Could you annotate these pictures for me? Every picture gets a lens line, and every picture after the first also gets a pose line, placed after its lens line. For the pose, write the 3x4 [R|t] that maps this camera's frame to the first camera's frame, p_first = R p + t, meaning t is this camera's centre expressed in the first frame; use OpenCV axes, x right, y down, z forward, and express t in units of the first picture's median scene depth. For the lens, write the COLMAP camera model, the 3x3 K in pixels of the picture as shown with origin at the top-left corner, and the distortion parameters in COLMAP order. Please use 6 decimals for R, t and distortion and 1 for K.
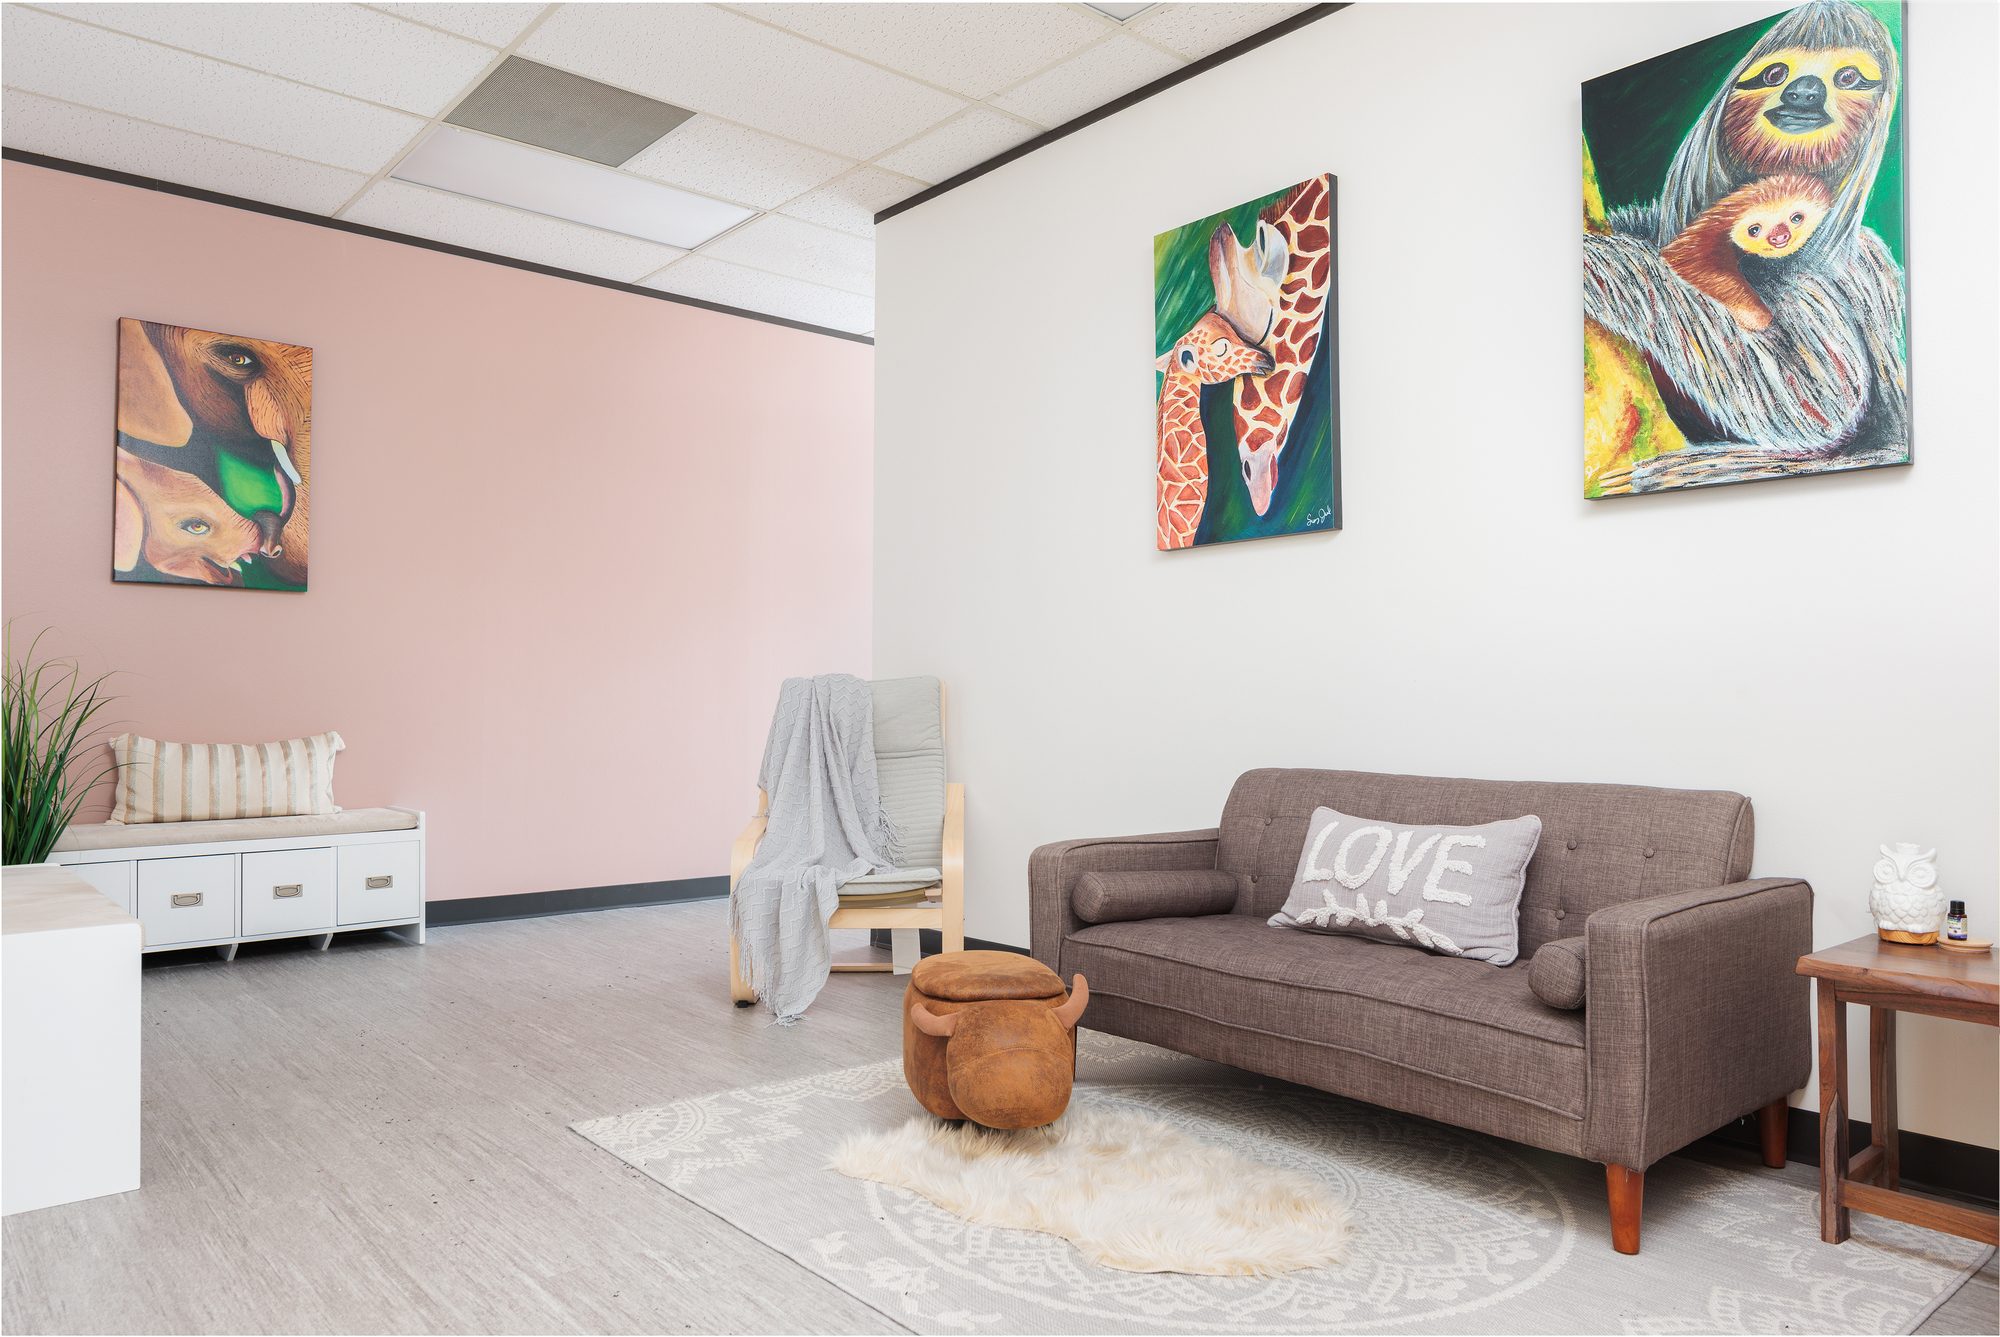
lens RADIAL K [[1410.8, 0, 1000.0], [0, 1410.8, 668.5], [0, 0, 1]] dist [0.017494, -0.005920]
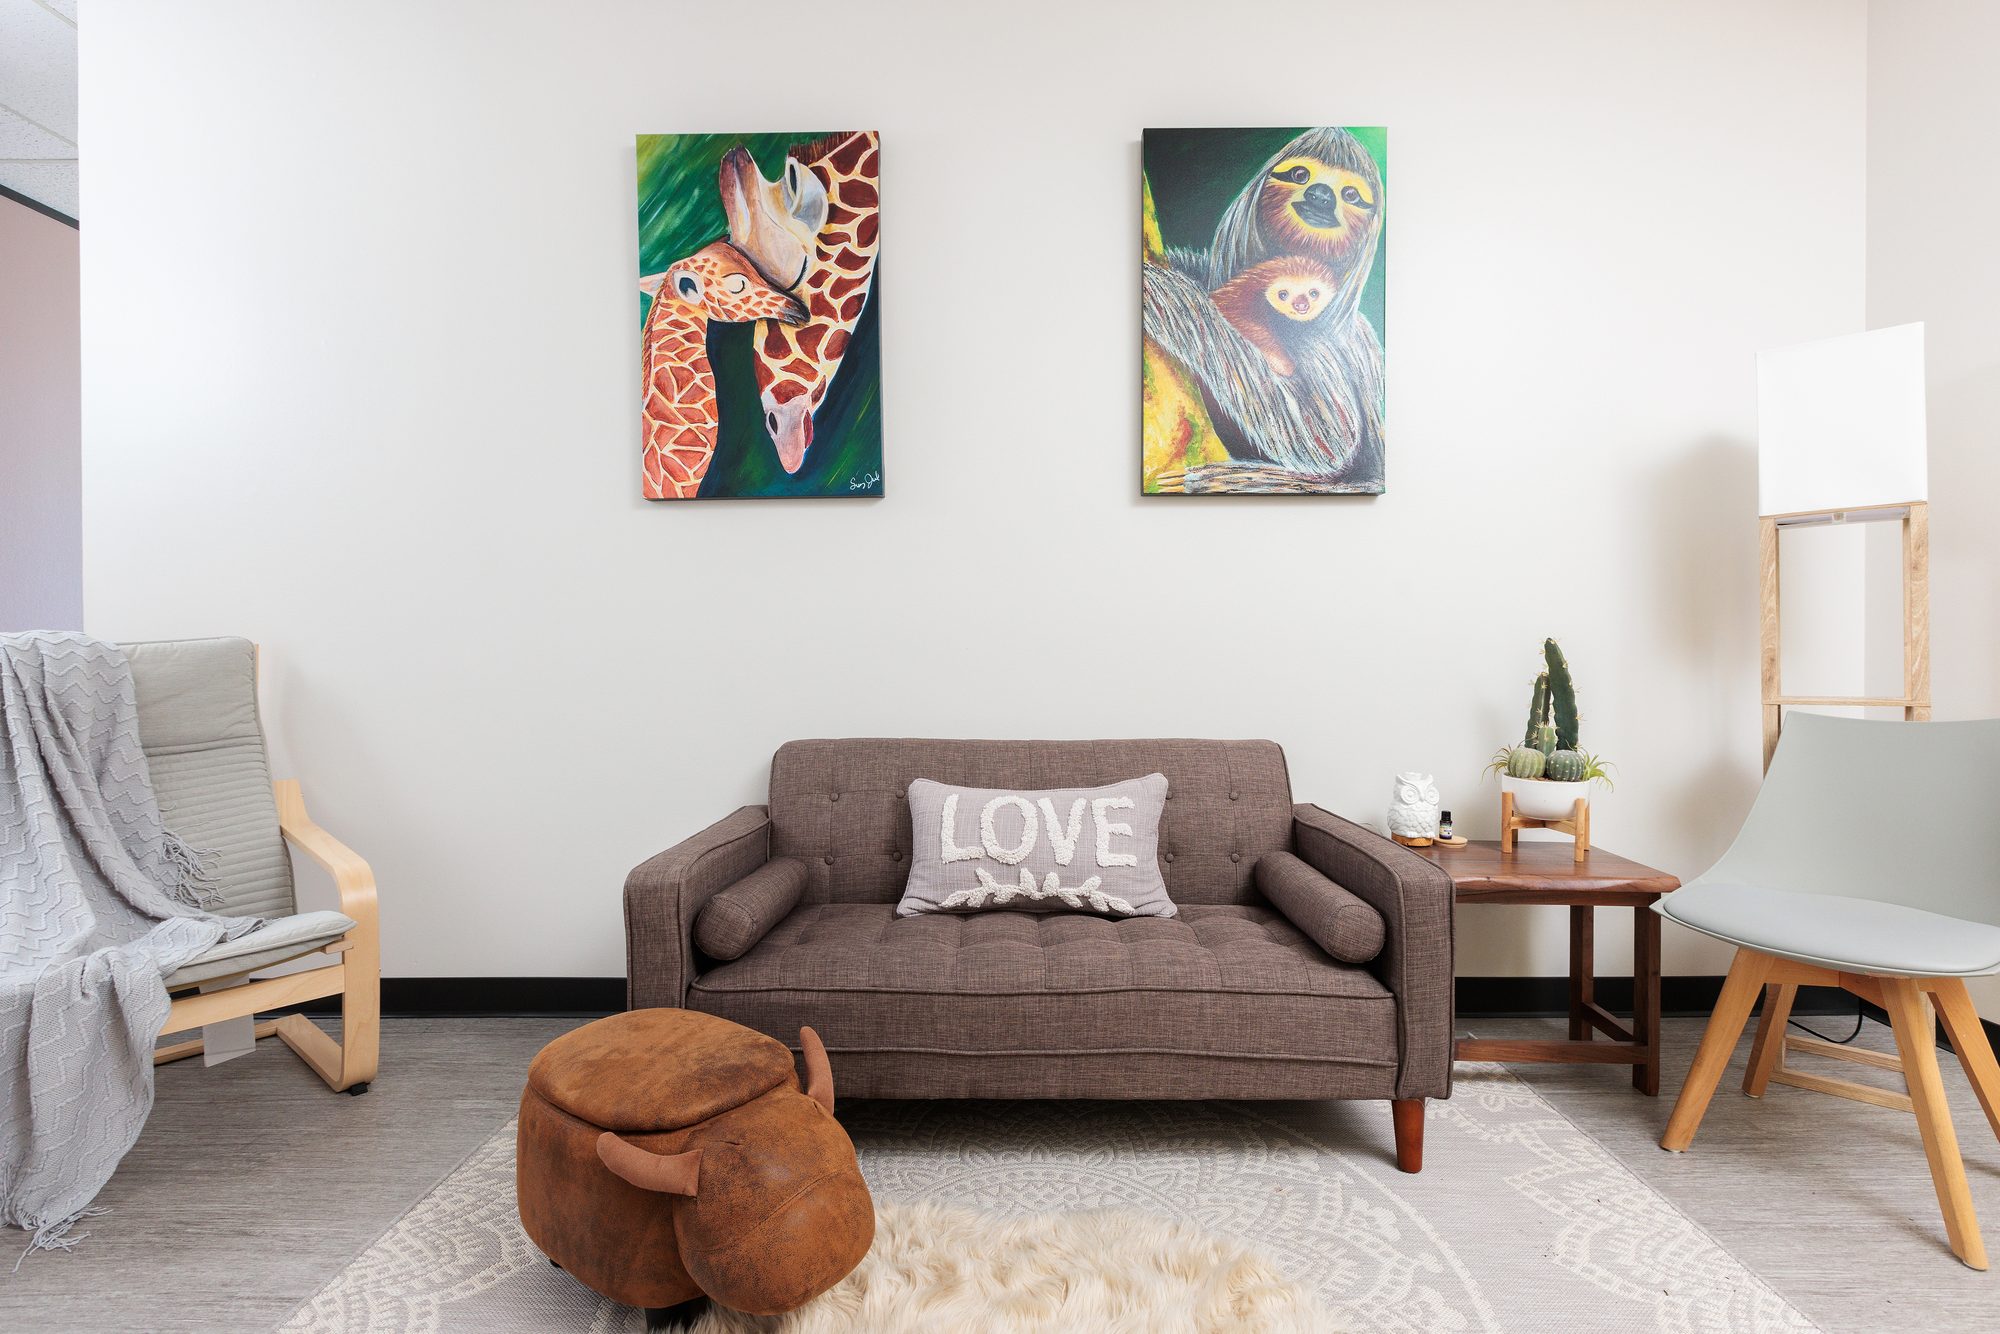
lens RADIAL K [[911.9, 0, 1000.0], [0, 911.9, 667.0], [0, 0, 1]] dist [0.004246, 0.000202]
pose [[0.651084, -0.011020, 0.758926, -0.232862], [-0.014932, 0.999515, 0.027323, 0.003175], [-0.758859, -0.029122, 0.650603, 0.604042]]
